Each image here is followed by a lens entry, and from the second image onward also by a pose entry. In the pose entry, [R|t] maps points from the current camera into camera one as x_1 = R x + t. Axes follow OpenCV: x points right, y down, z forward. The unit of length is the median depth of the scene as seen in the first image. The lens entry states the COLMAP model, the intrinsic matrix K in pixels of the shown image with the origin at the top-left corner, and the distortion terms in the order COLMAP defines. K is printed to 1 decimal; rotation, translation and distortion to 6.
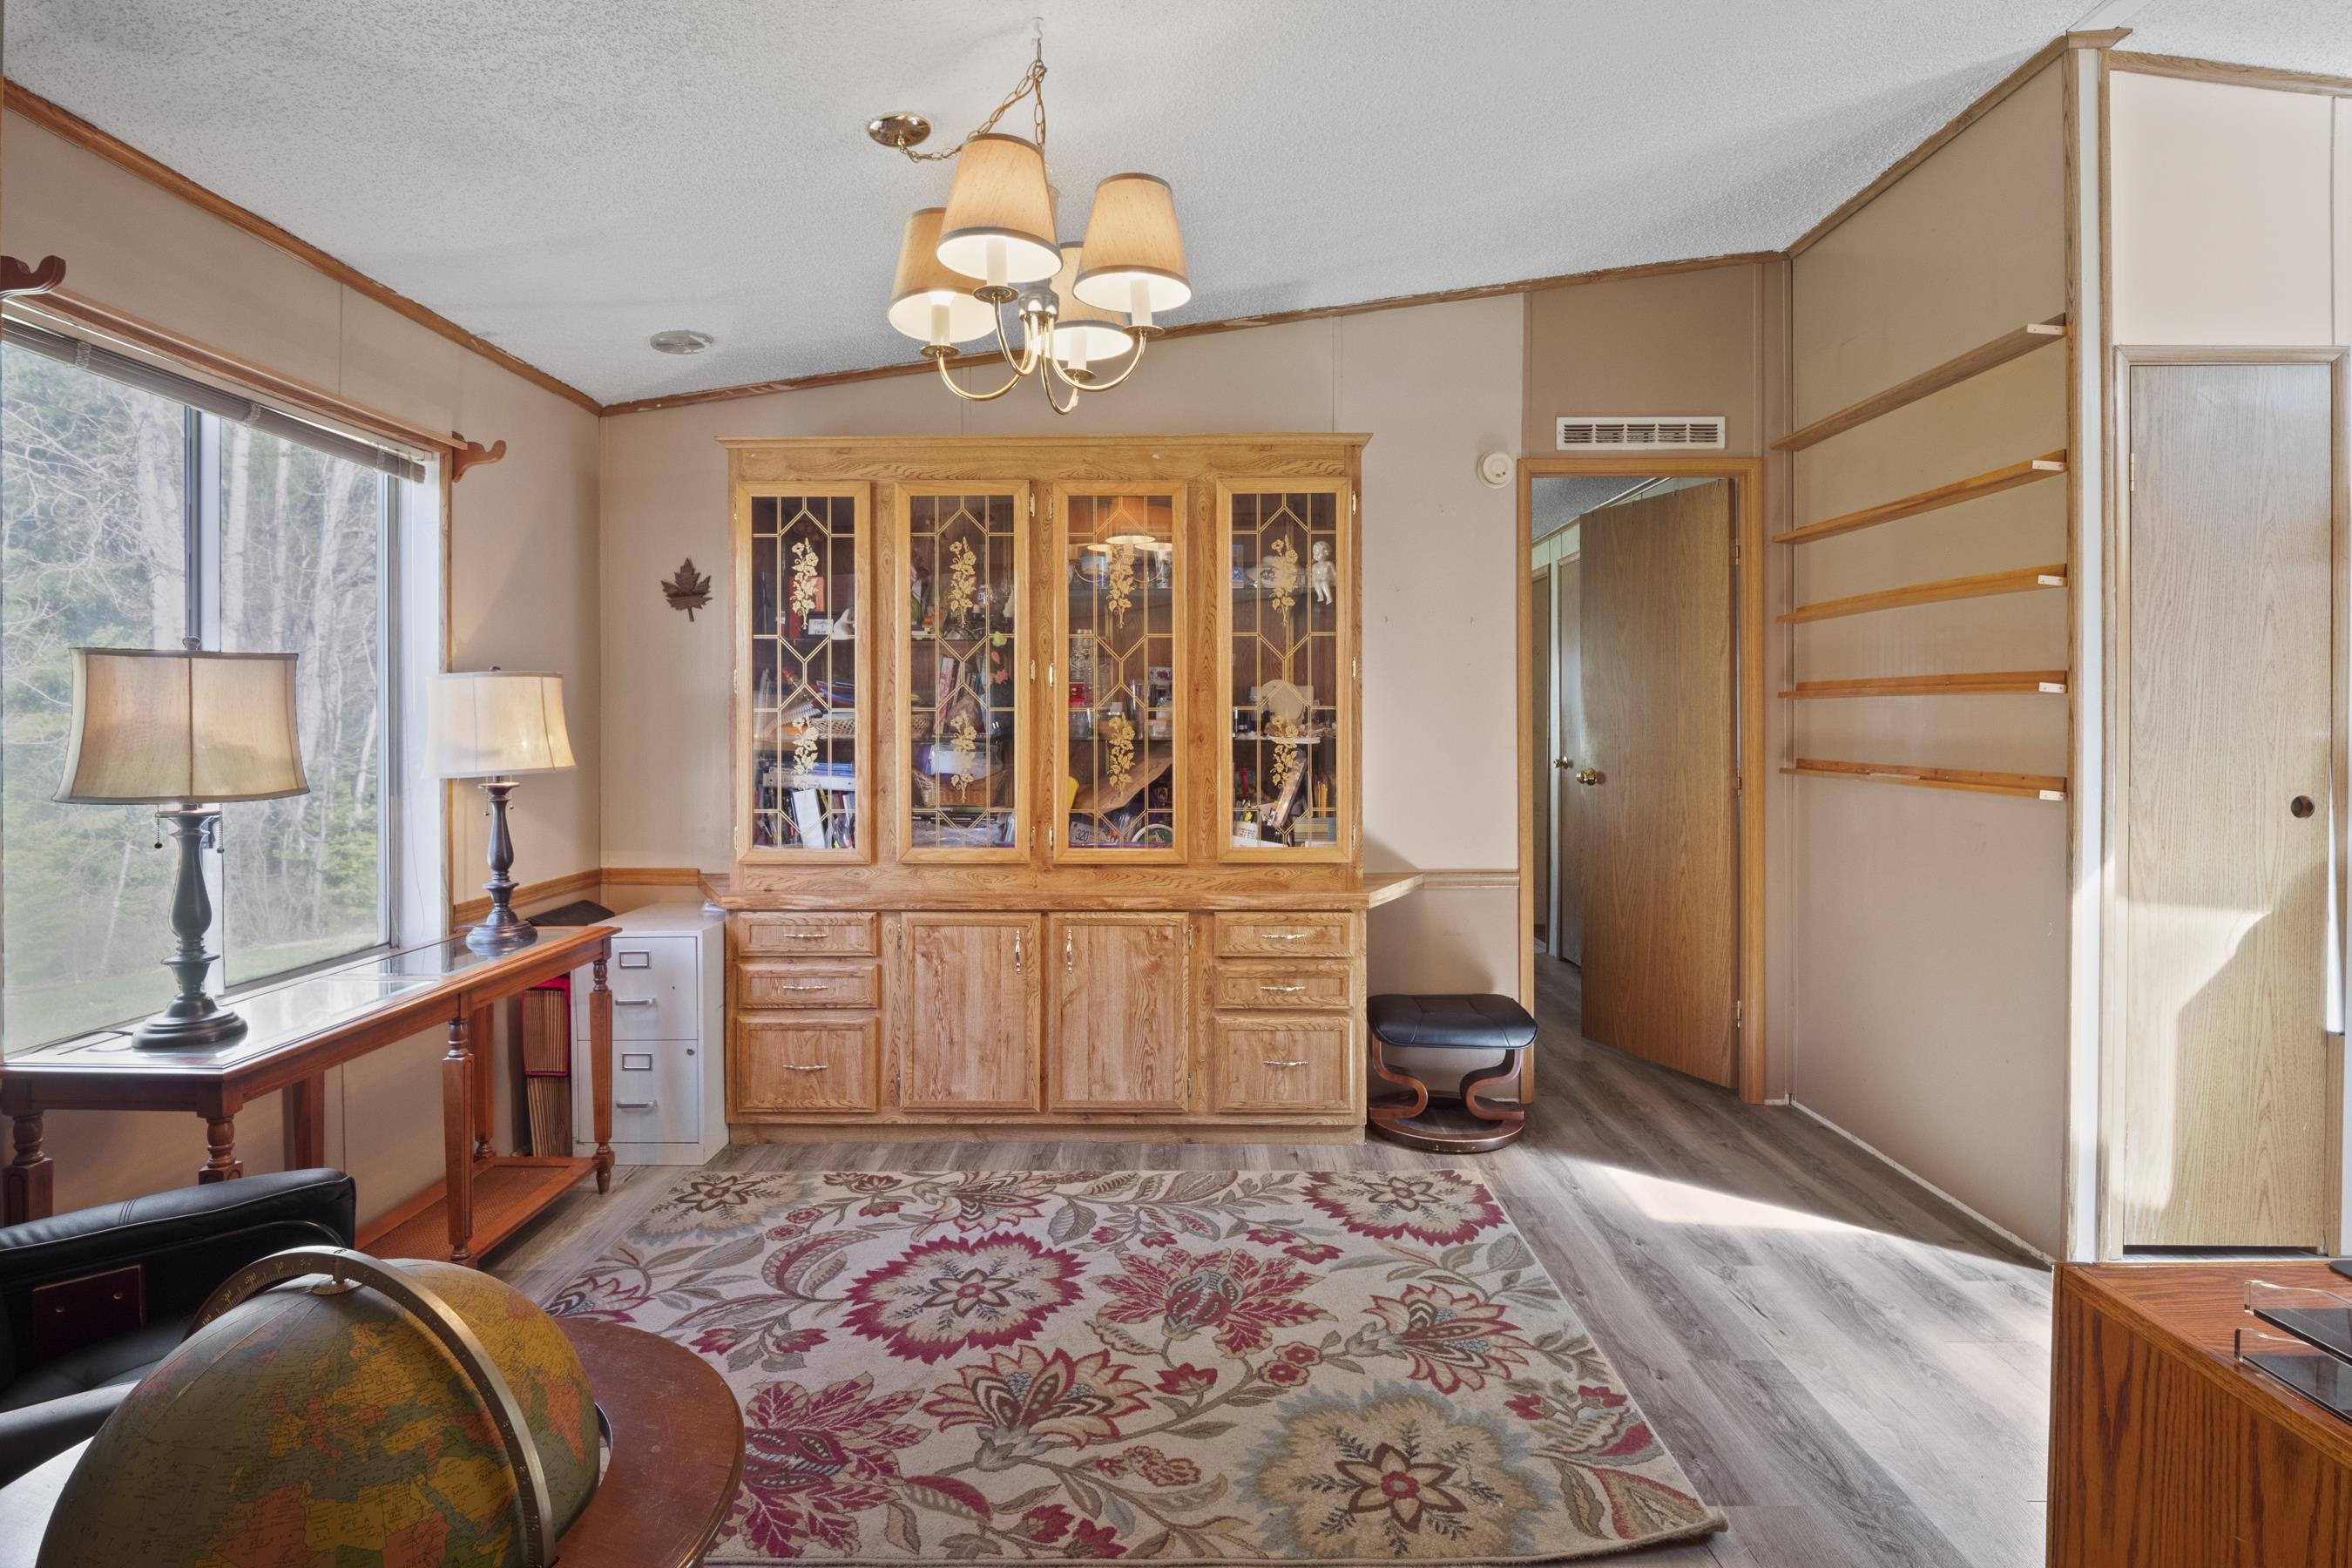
lens RADIAL K [[1164.8, 0, 1157.2], [0, 1164.8, 723.8], [0, 0, 1]] dist [0.002383, -0.012434]
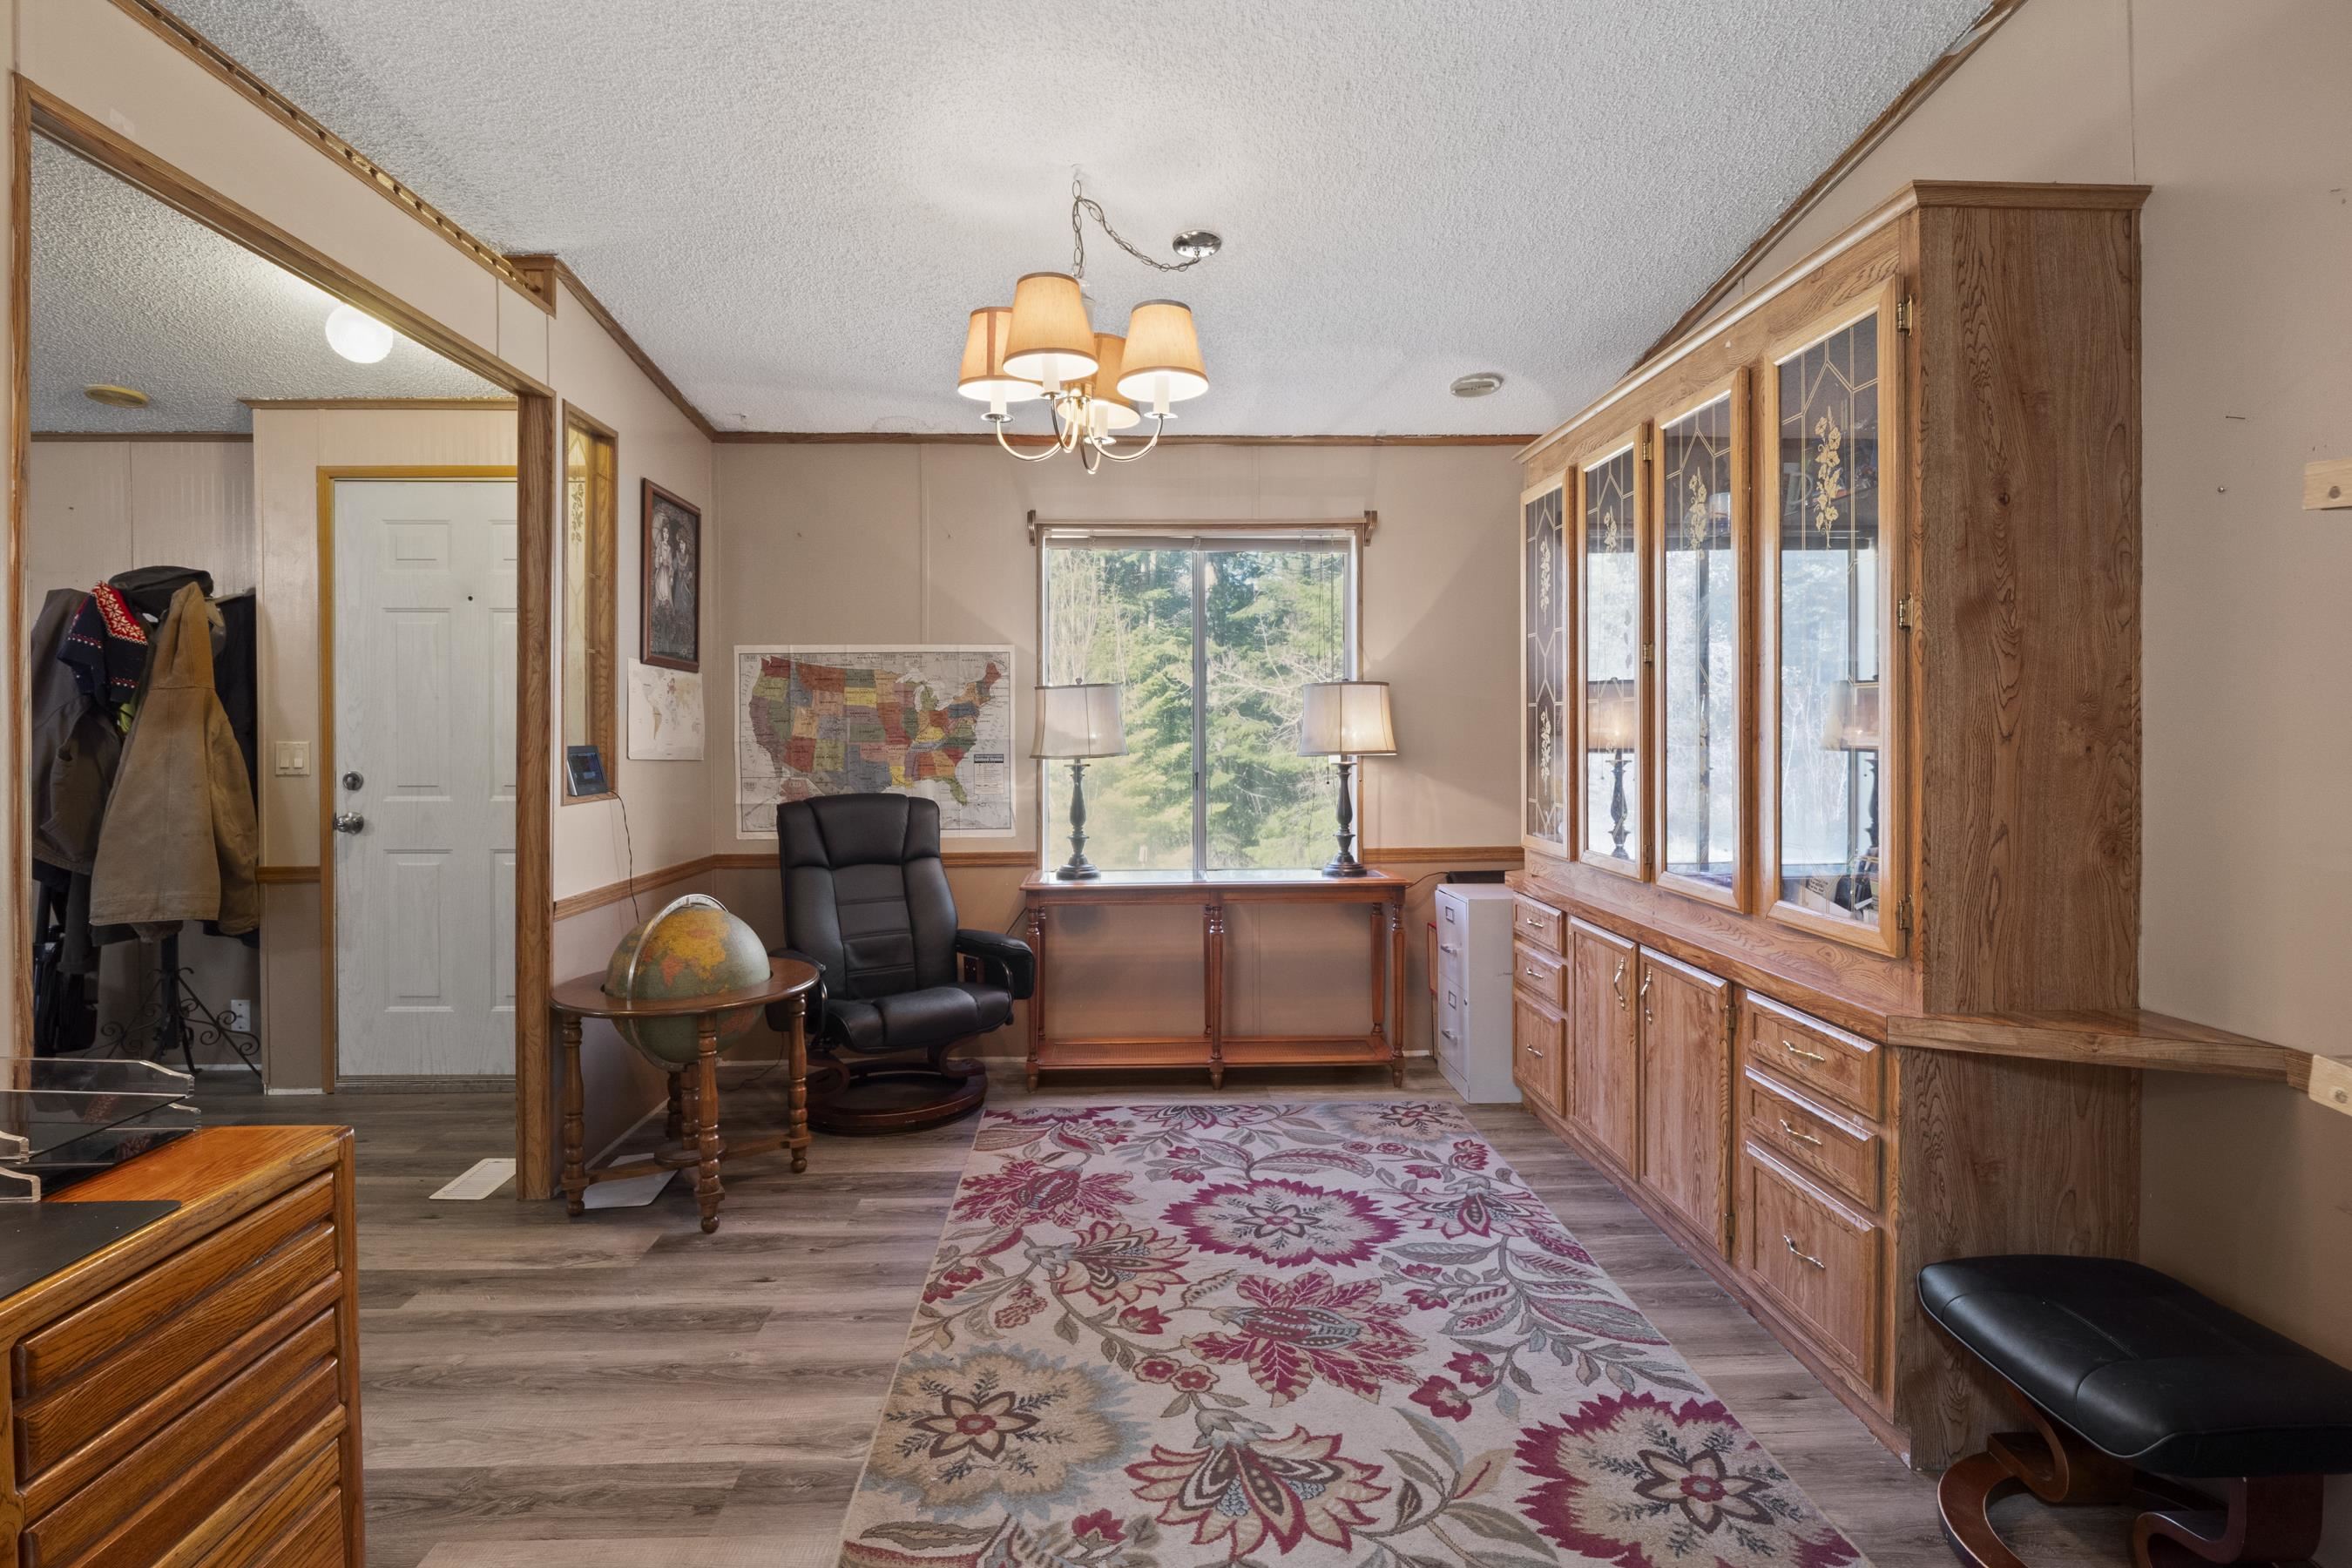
lens RADIAL K [[1164.8, 0, 1157.2], [0, 1164.8, 723.8], [0, 0, 1]] dist [0.002383, -0.012434]
pose [[0.050480, -0.001051, -0.998725, 0.912624], [0.004984, 0.999987, -0.000801, 0.006542], [0.998713, -0.004937, 0.050484, 0.788653]]
